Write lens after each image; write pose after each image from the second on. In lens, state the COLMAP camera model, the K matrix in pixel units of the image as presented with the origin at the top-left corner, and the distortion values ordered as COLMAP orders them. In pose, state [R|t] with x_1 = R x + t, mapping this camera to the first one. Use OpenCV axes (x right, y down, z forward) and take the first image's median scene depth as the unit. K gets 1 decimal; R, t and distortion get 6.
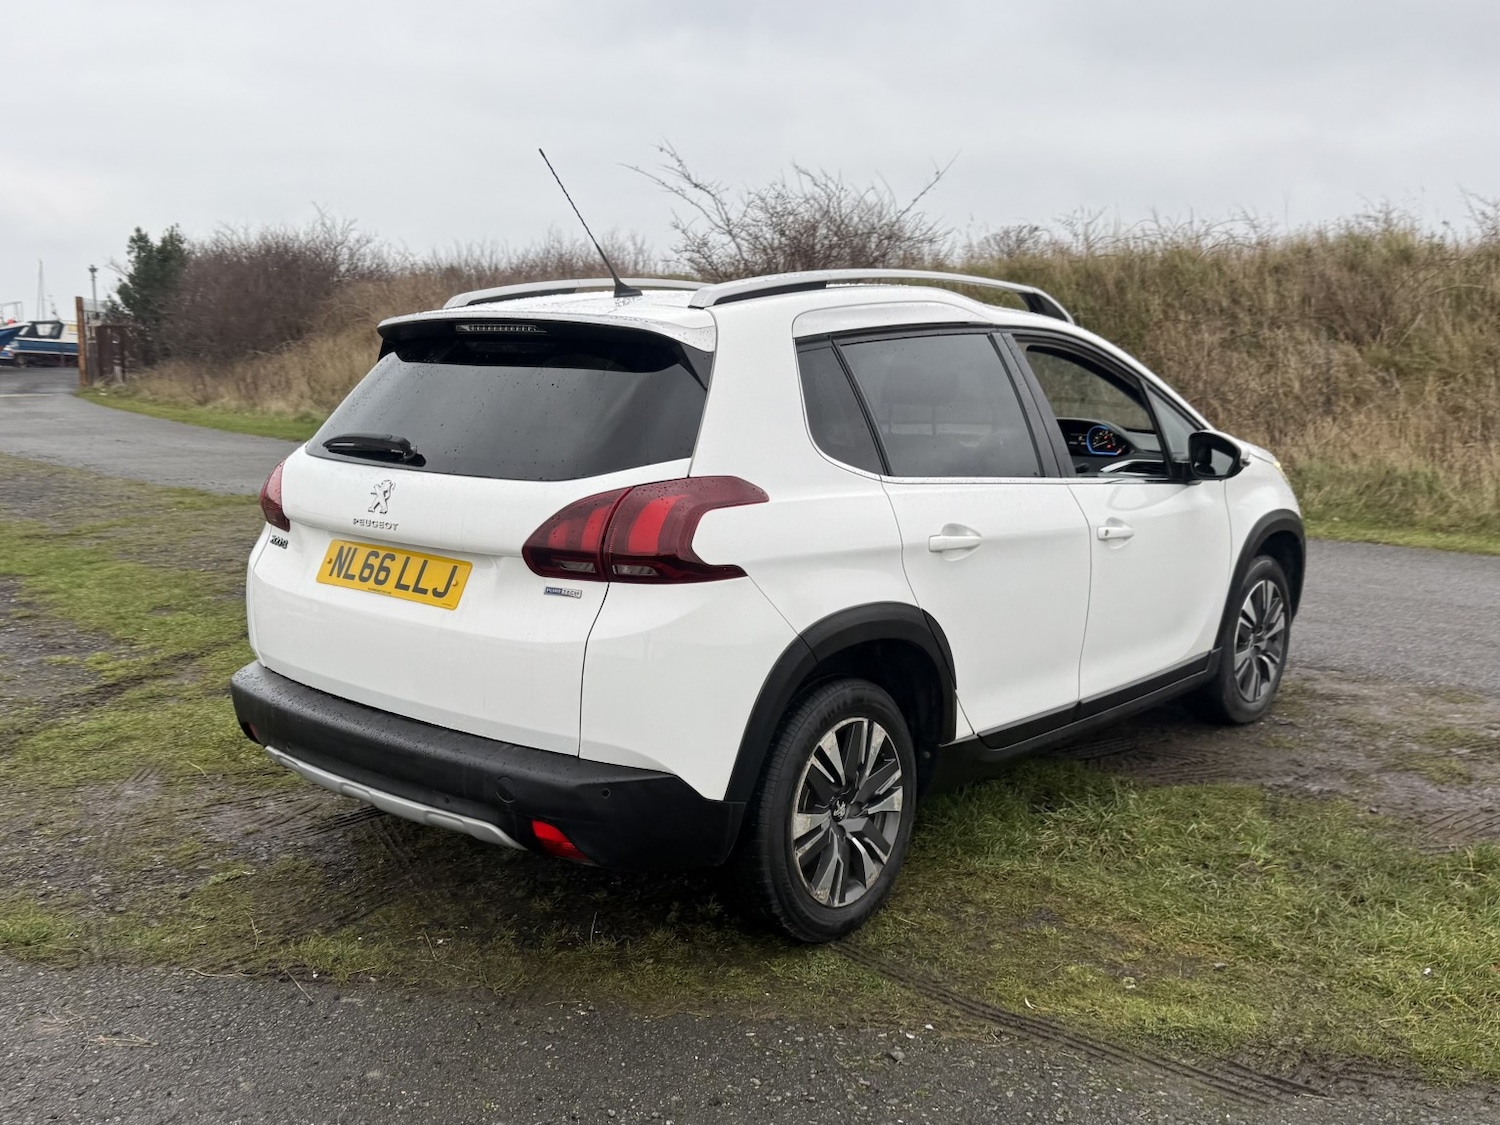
lens RADIAL K [[1400.0, 0, 750.9], [0, 1400.0, 587.3], [0, 0, 1]] dist [0.137430, -0.269950]
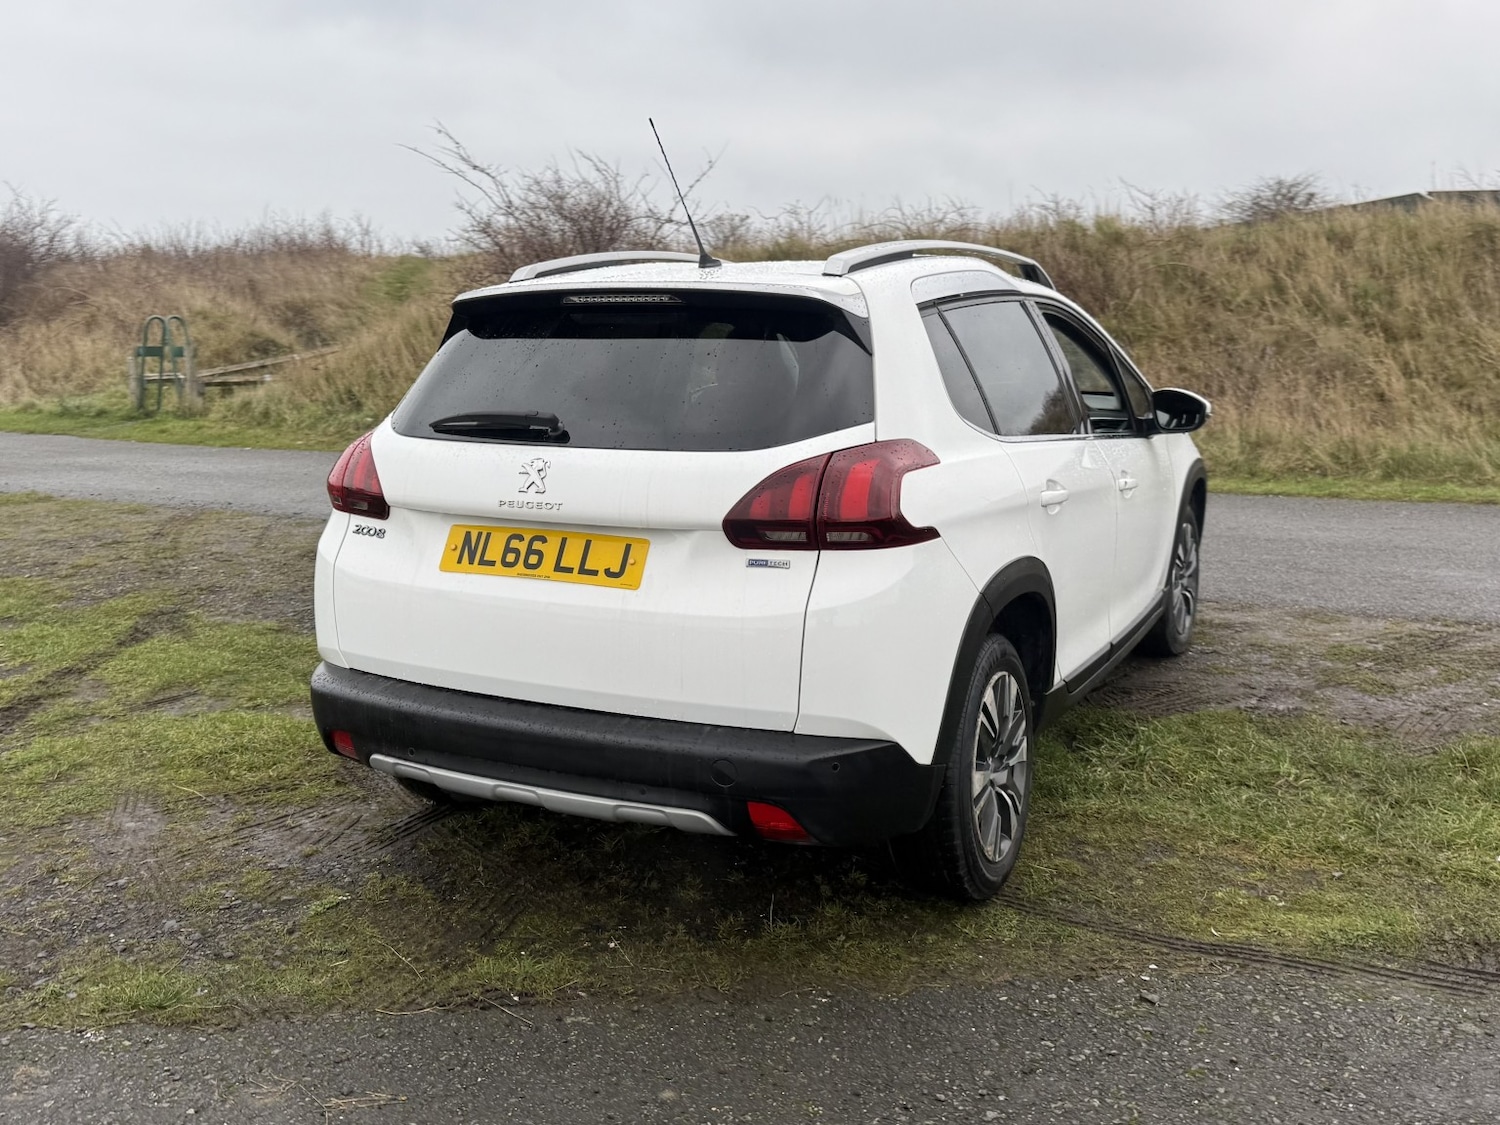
lens RADIAL K [[1347.5, 0, 797.0], [0, 1347.5, 487.5], [0, 0, 1]] dist [0.110493, -0.163099]
pose [[0.968919, -0.045276, 0.243198, -0.290530], [0.057302, 0.997448, -0.042600, -0.007016], [-0.240648, 0.055212, 0.969041, 0.072326]]
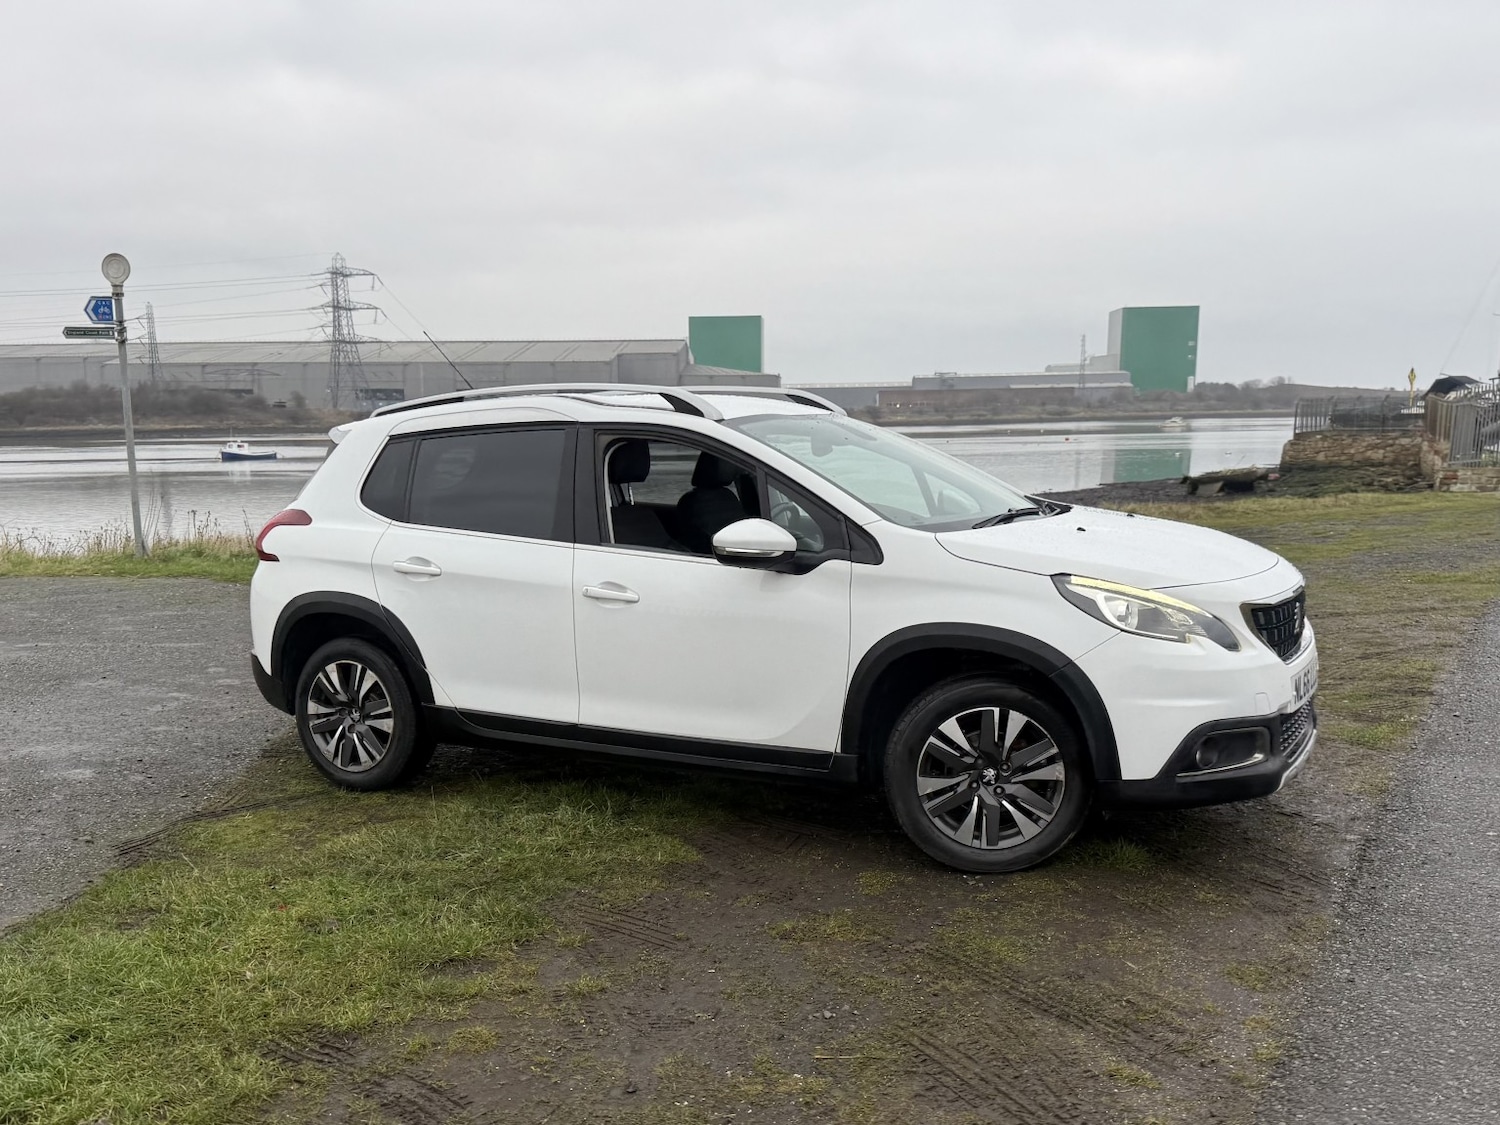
lens RADIAL K [[1581.2, 0, 749.7], [0, 1581.2, 656.8], [0, 0, 1]] dist [0.194967, -0.399833]
pose [[0.184920, 0.137799, -0.973045, 1.947217], [-0.146807, 0.982884, 0.111293, -0.187673], [0.971727, 0.122270, 0.201984, 1.033917]]
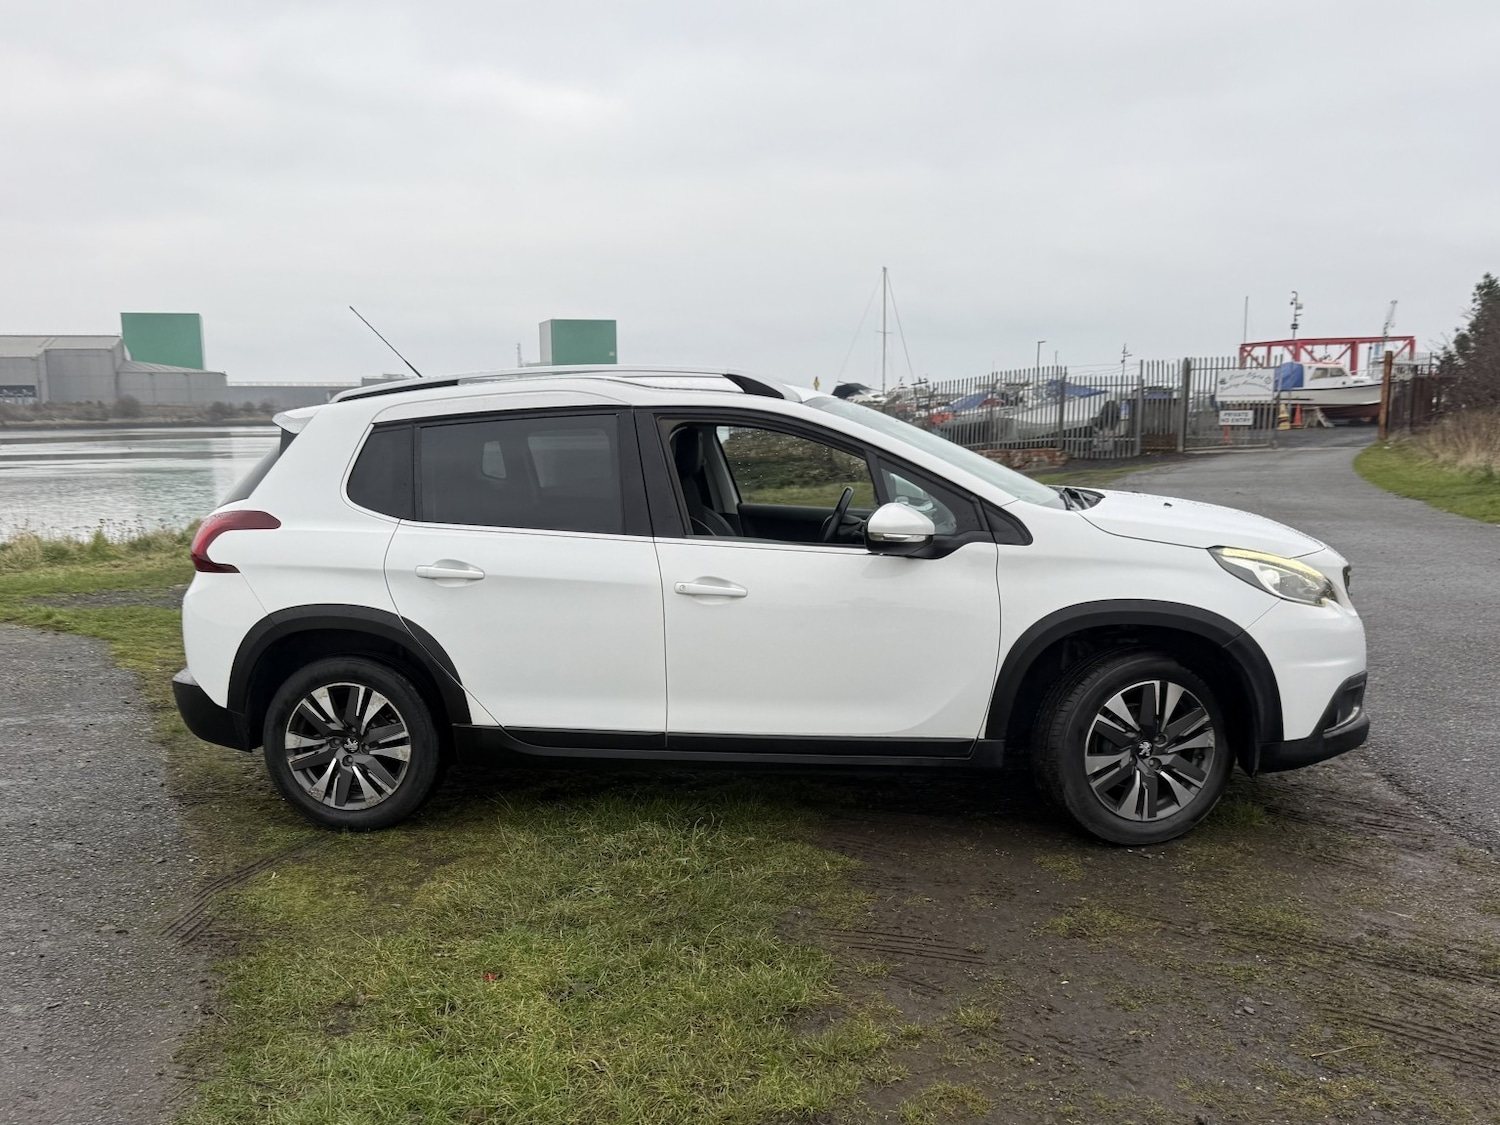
lens RADIAL K [[1464.5, 0, 735.8], [0, 1464.5, 623.8], [0, 0, 1]] dist [0.154272, -0.261503]
pose [[0.542529, 0.105071, -0.833440, 1.505504], [-0.117023, 0.991926, 0.048874, -0.086489], [0.831846, 0.071016, 0.550445, 0.463800]]
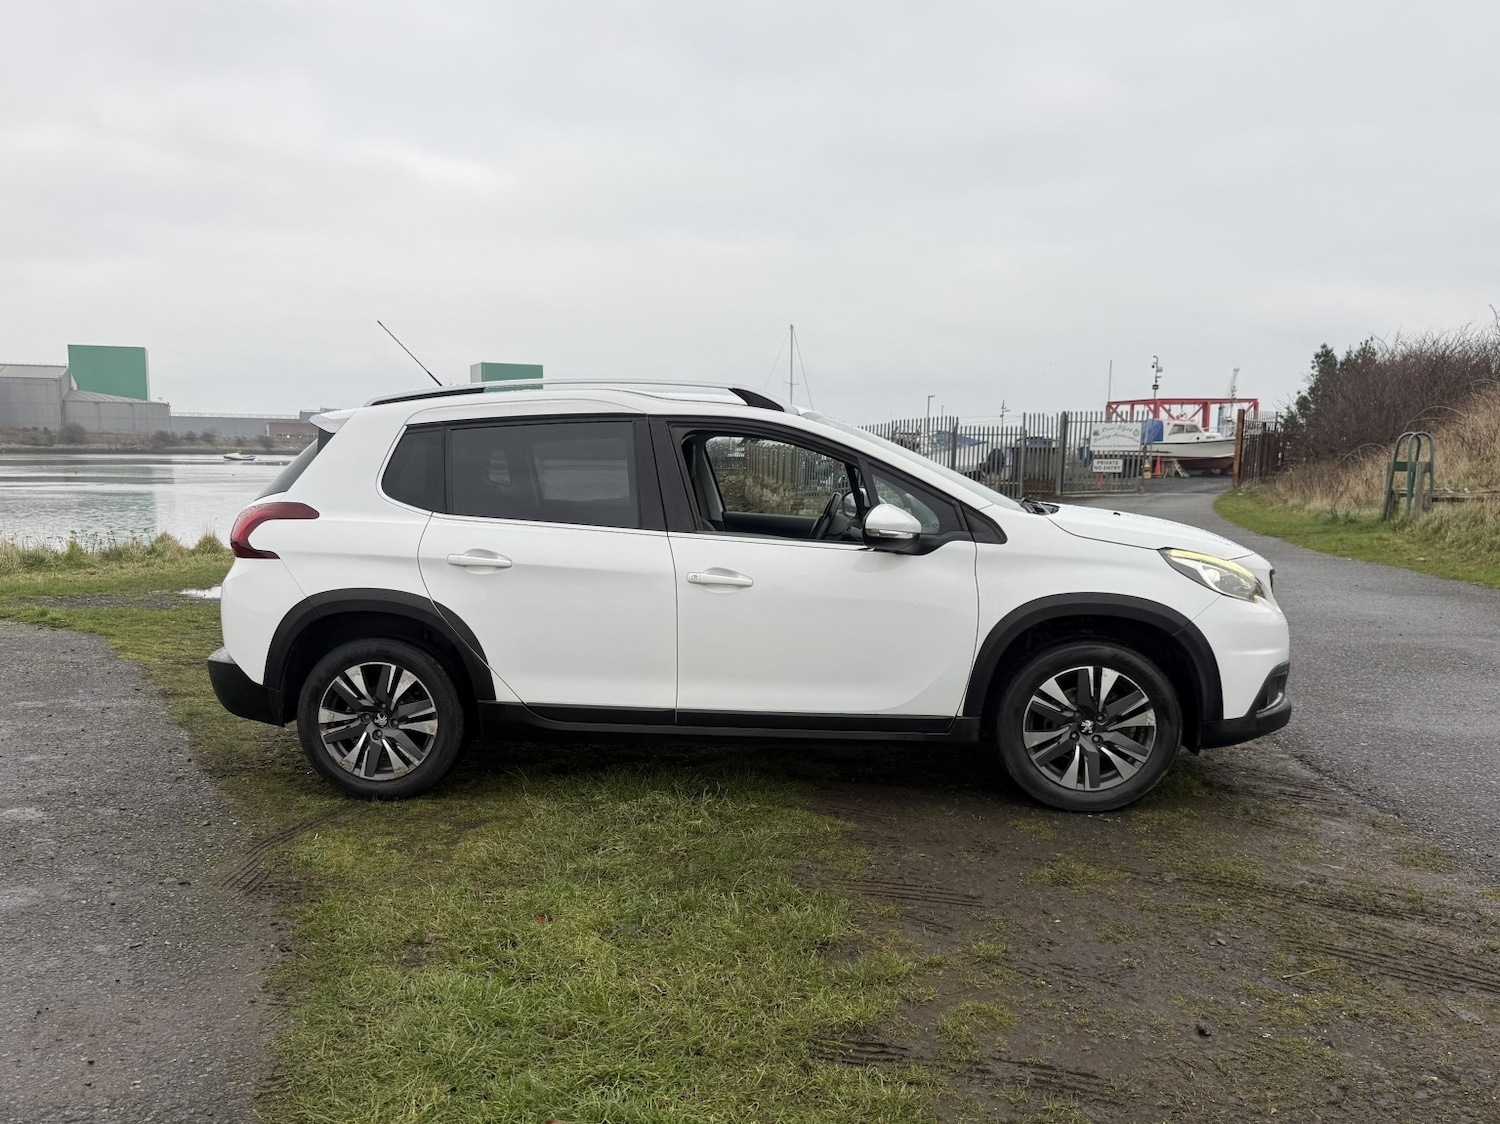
lens RADIAL K [[1351.7, 0, 750.2], [0, 1351.7, 608.7], [0, 0, 1]] dist [0.164613, -0.304310]
pose [[0.604691, 0.087554, -0.791633, 1.477939], [-0.132010, 0.991209, 0.008791, -0.033489], [0.785444, 0.099187, 0.610934, 0.364328]]
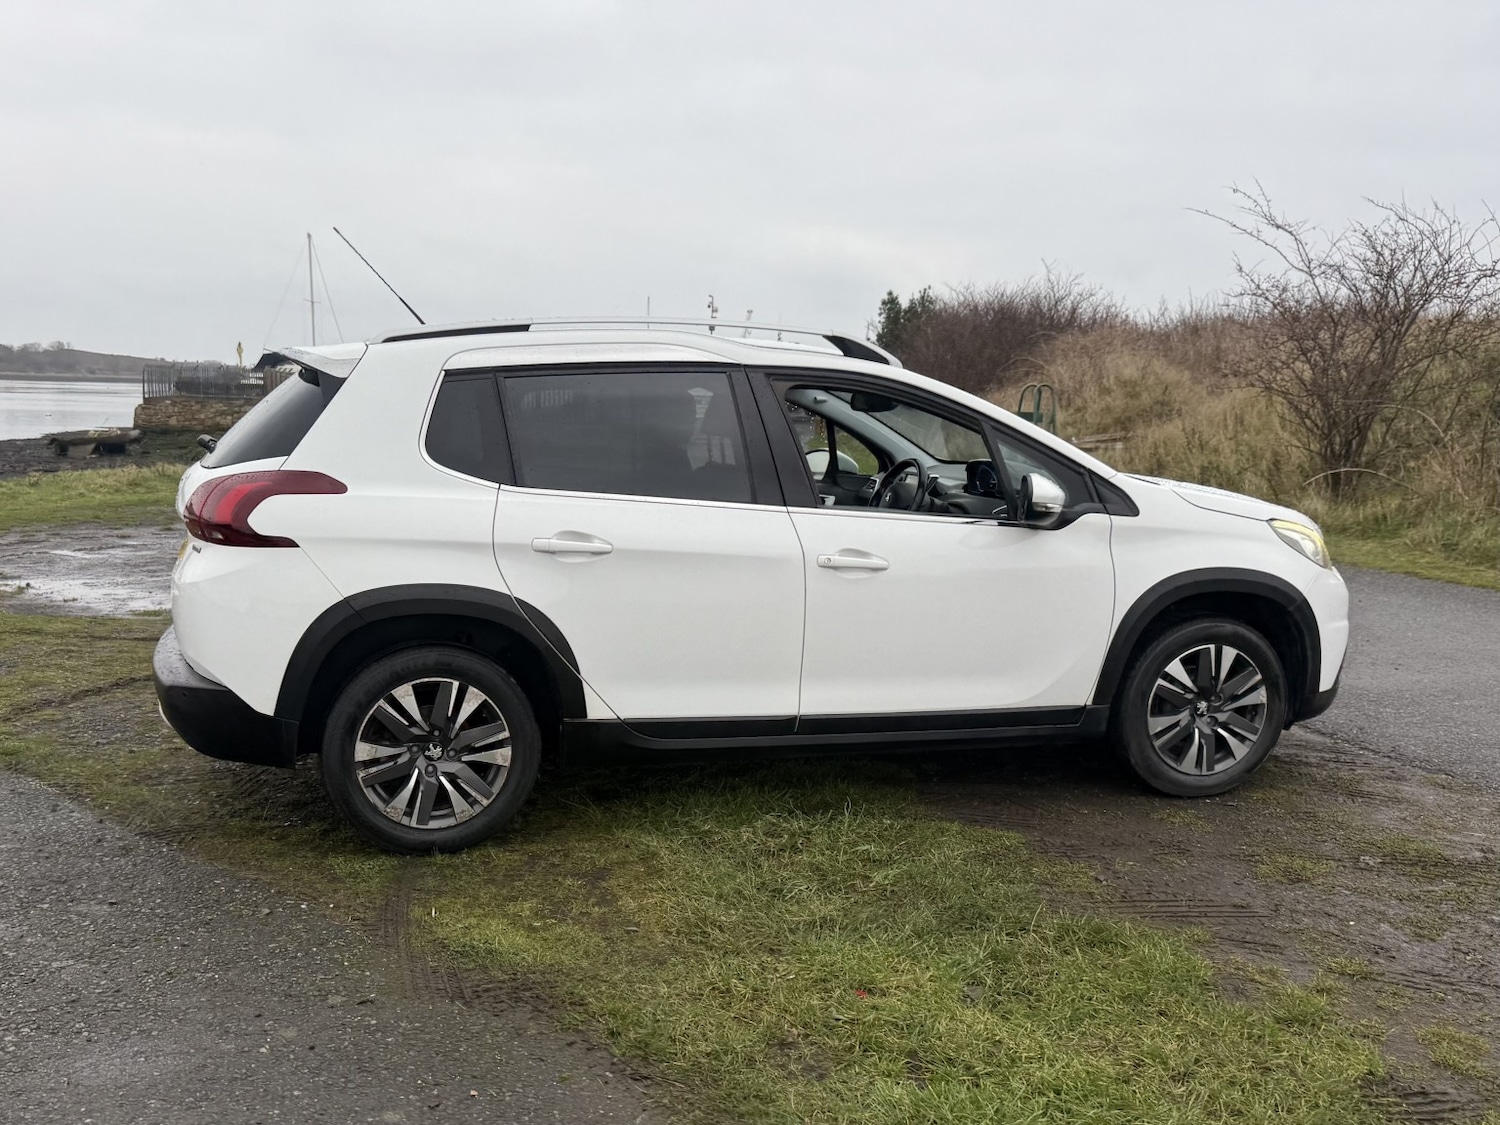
lens RADIAL K [[1438.0, 0, 767.9], [0, 1438.0, 613.9], [0, 0, 1]] dist [0.132099, -0.231179]
pose [[0.848808, 0.093938, -0.520290, 0.934365], [-0.105781, 0.994365, 0.006959, -0.001704], [0.518011, 0.049130, 0.853962, 0.059919]]
